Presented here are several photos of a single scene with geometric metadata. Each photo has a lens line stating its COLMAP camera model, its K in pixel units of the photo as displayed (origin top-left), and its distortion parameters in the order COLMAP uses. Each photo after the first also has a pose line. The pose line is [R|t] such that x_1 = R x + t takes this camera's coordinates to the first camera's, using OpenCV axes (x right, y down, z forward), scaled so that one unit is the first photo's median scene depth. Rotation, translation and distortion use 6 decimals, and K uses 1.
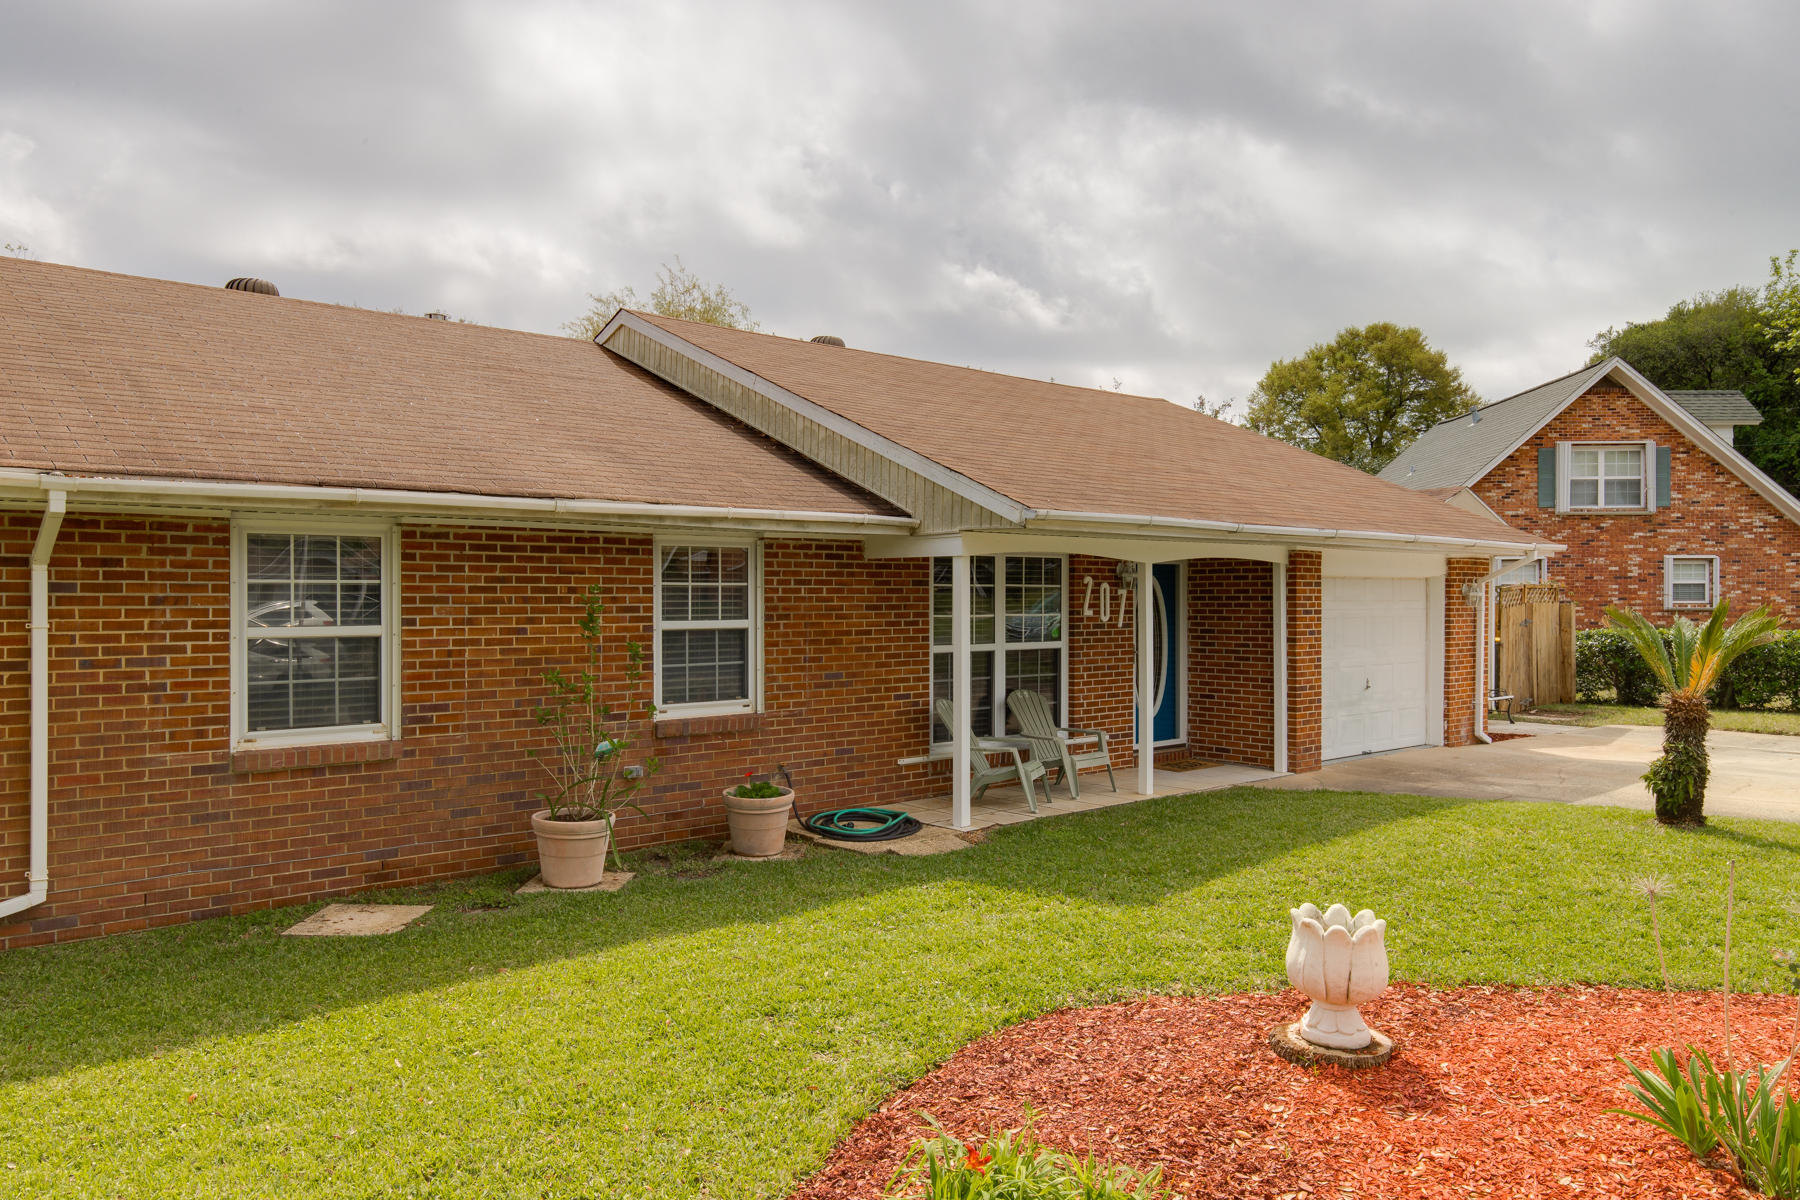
lens RADIAL K [[1232.9, 0, 900.0], [0, 1232.9, 600.0], [0, 0, 1]] dist [-0.009106, -0.001665]
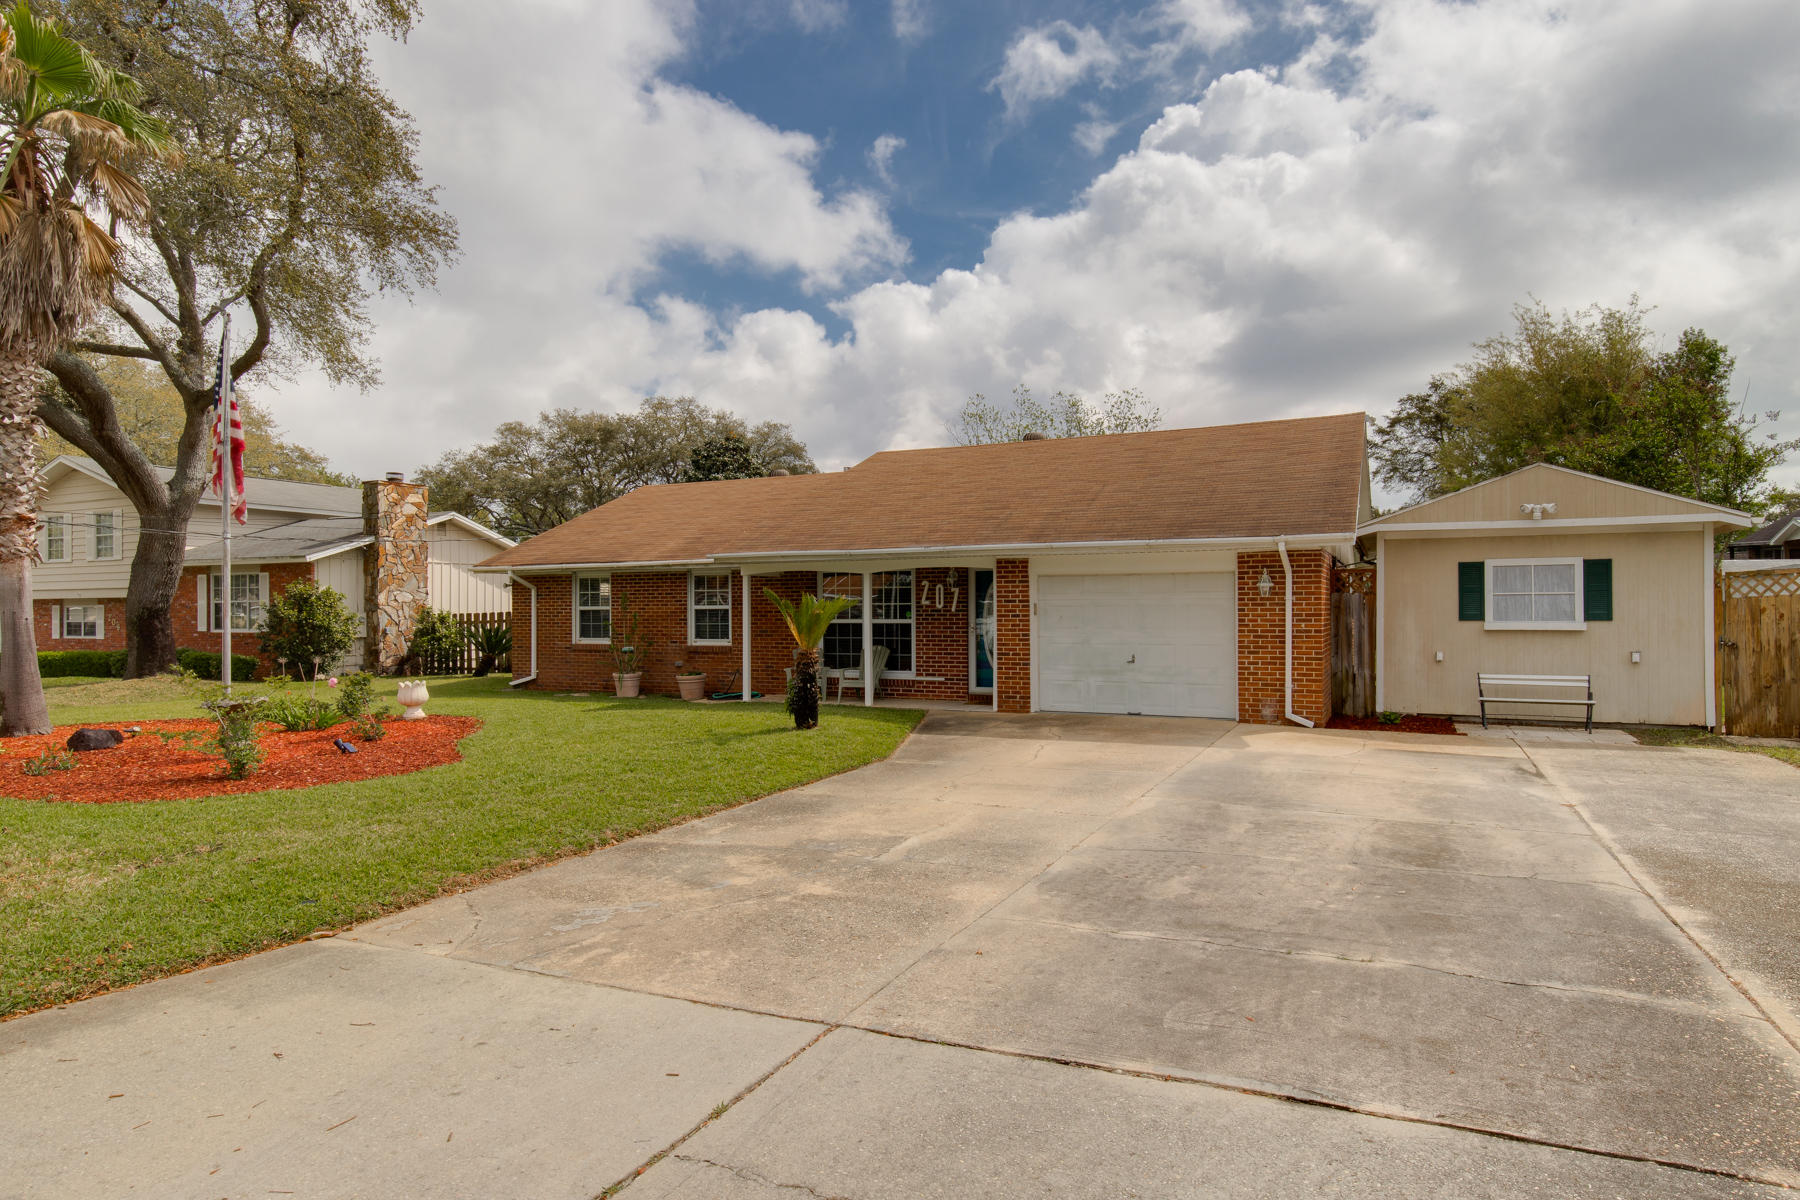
lens RADIAL K [[1046.2, 0, 900.0], [0, 1046.2, 600.0], [0, 0, 1]] dist [0.000844, -0.001085]
pose [[0.390774, -0.010564, -0.920426, 1.699794], [0.002106, 0.999942, -0.010583, 0.025559], [0.920484, 0.002197, 0.390773, 0.488857]]
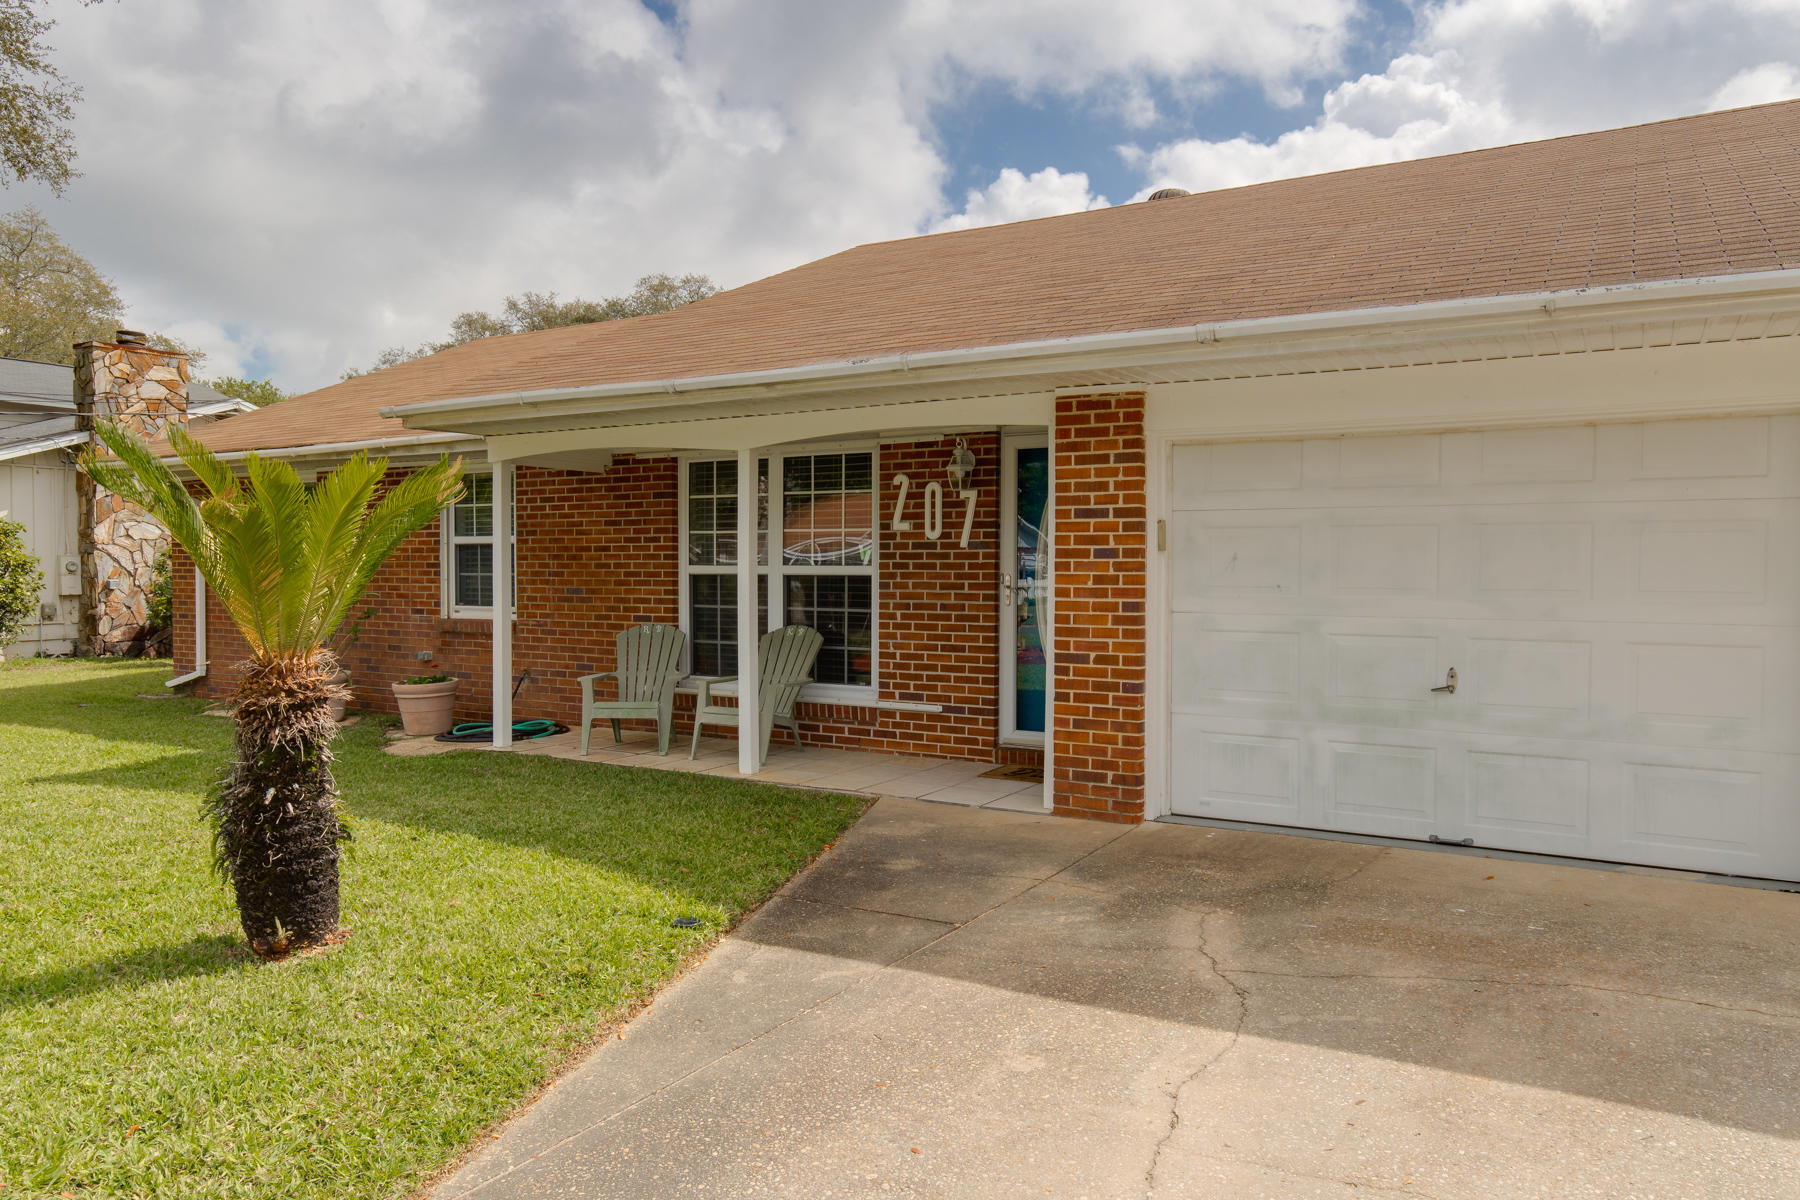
lens RADIAL K [[1232.9, 0, 900.0], [0, 1232.9, 600.0], [0, 0, 1]] dist [-0.009106, -0.001665]
pose [[0.306857, 0.024628, -0.951437, 0.970933], [-0.007079, 0.999697, 0.023594, 0.042205], [0.951729, -0.000504, 0.306938, 0.922732]]
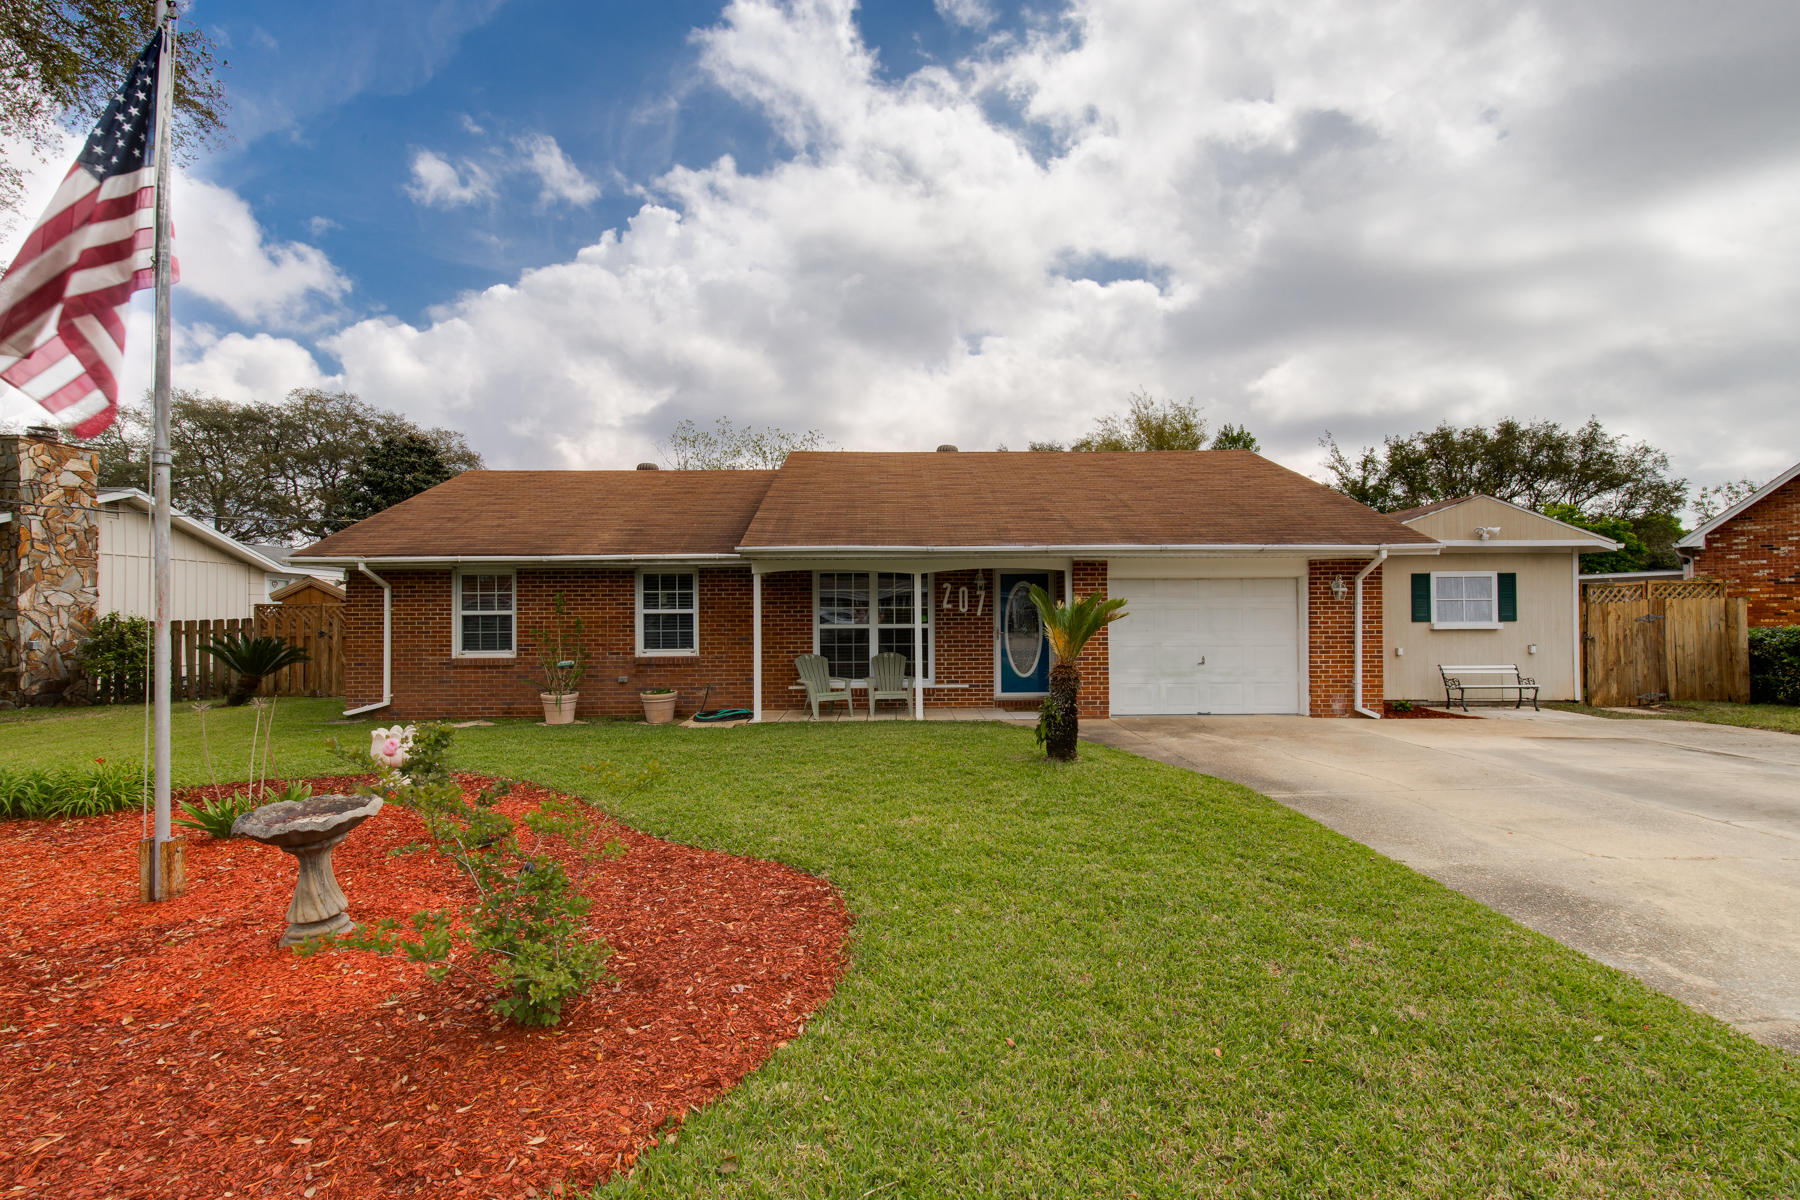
lens RADIAL K [[831.2, 0, 900.0], [0, 831.2, 600.0], [0, 0, 1]] dist [0.002574, -0.000646]
pose [[0.770898, -0.016399, -0.636748, 0.927043], [0.004771, 0.999789, -0.019972, 0.027706], [0.636941, 0.012359, 0.770814, 0.161961]]
